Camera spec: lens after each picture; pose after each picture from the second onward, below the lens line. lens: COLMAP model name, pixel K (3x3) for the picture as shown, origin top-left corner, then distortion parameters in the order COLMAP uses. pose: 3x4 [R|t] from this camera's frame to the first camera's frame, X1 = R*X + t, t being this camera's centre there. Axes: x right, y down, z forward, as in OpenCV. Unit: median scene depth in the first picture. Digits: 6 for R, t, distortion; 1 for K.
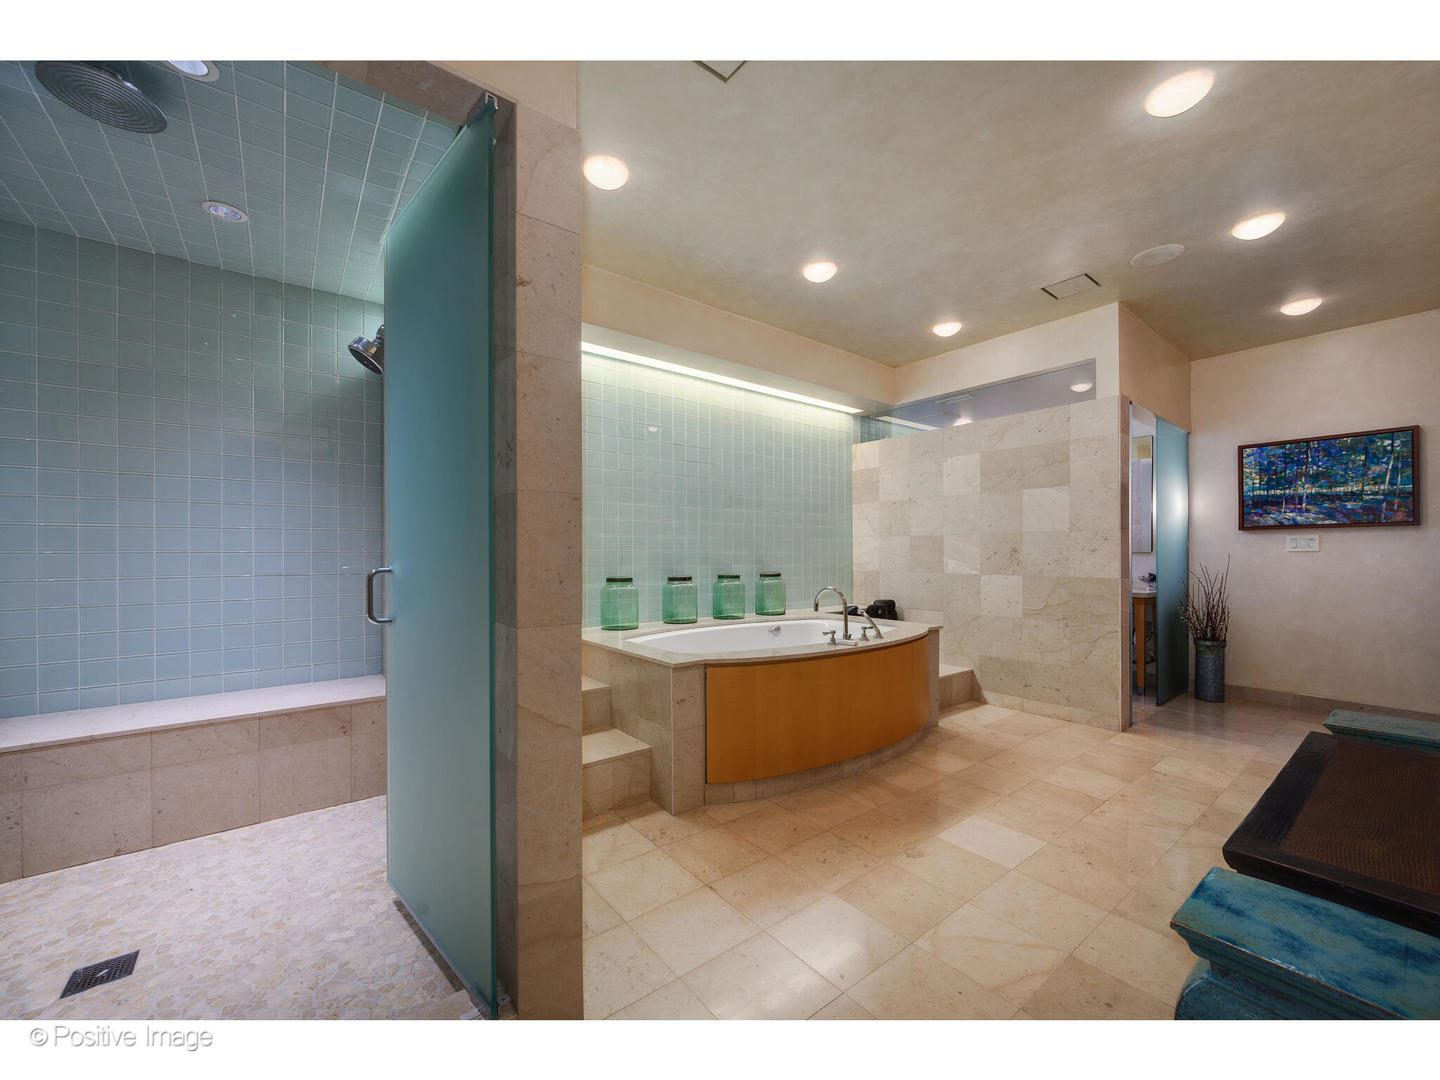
lens RADIAL K [[579.7, 0, 717.2], [0, 579.7, 552.4], [0, 0, 1]] dist [-0.002457, -0.000153]
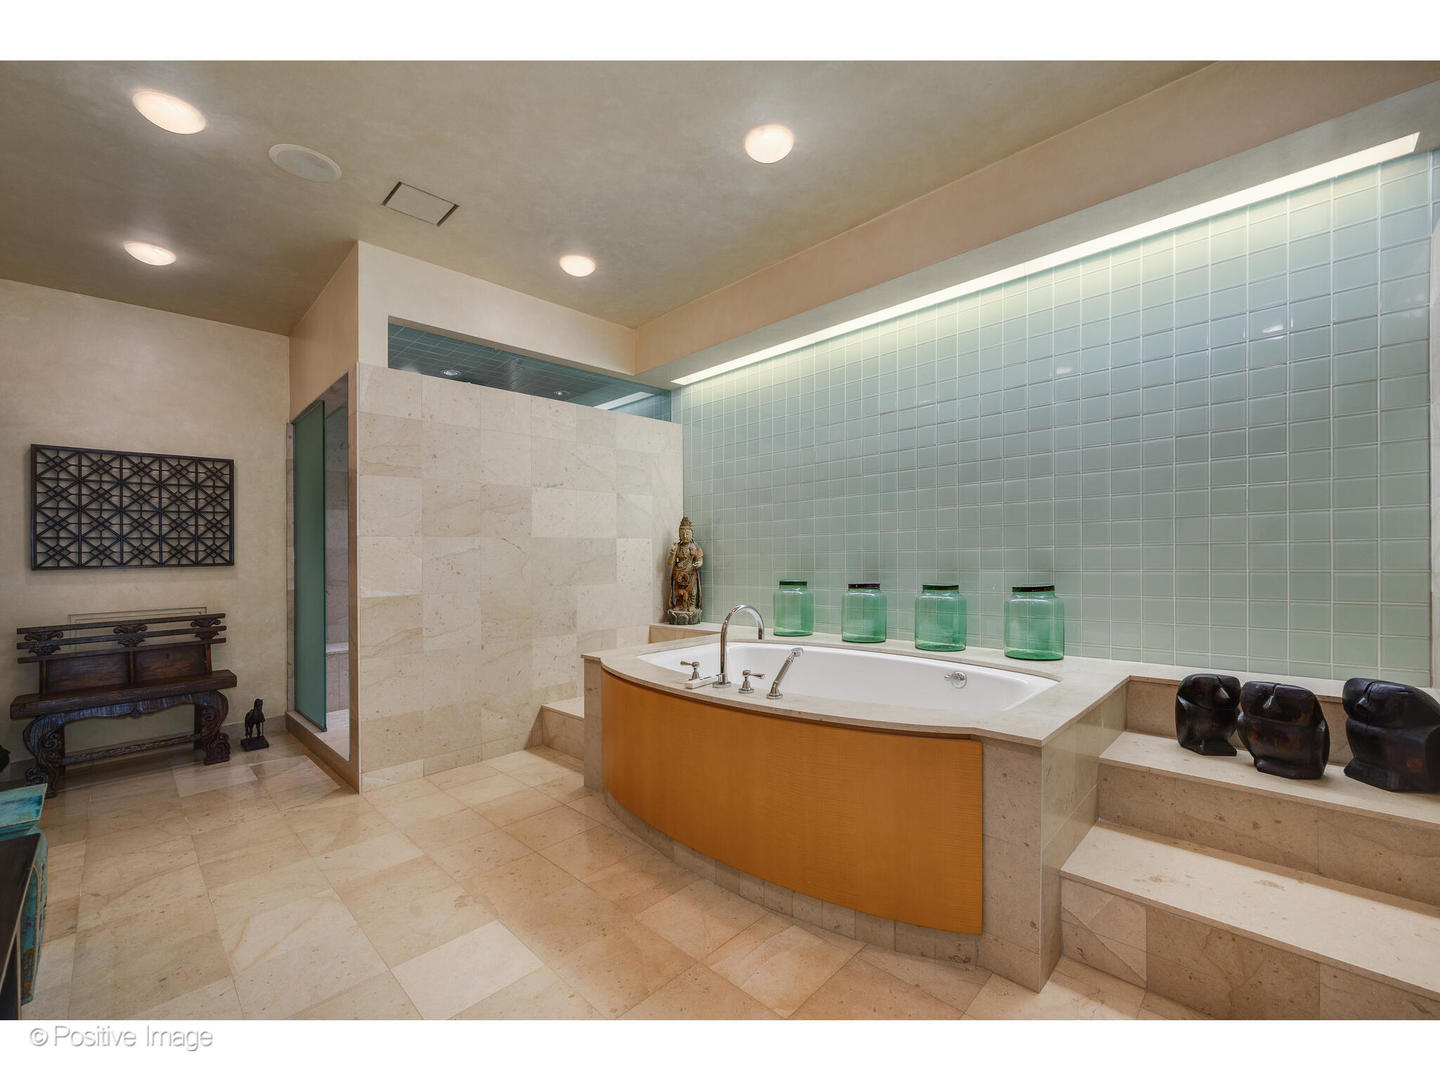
lens RADIAL K [[579.7, 0, 715.7], [0, 579.7, 550.2], [0, 0, 1]] dist [-0.002457, -0.000153]
pose [[0.136813, -0.013344, -0.990507, 0.855604], [0.020931, 0.999725, -0.010577, 0.000556], [0.990376, -0.019285, 0.137054, 0.850708]]
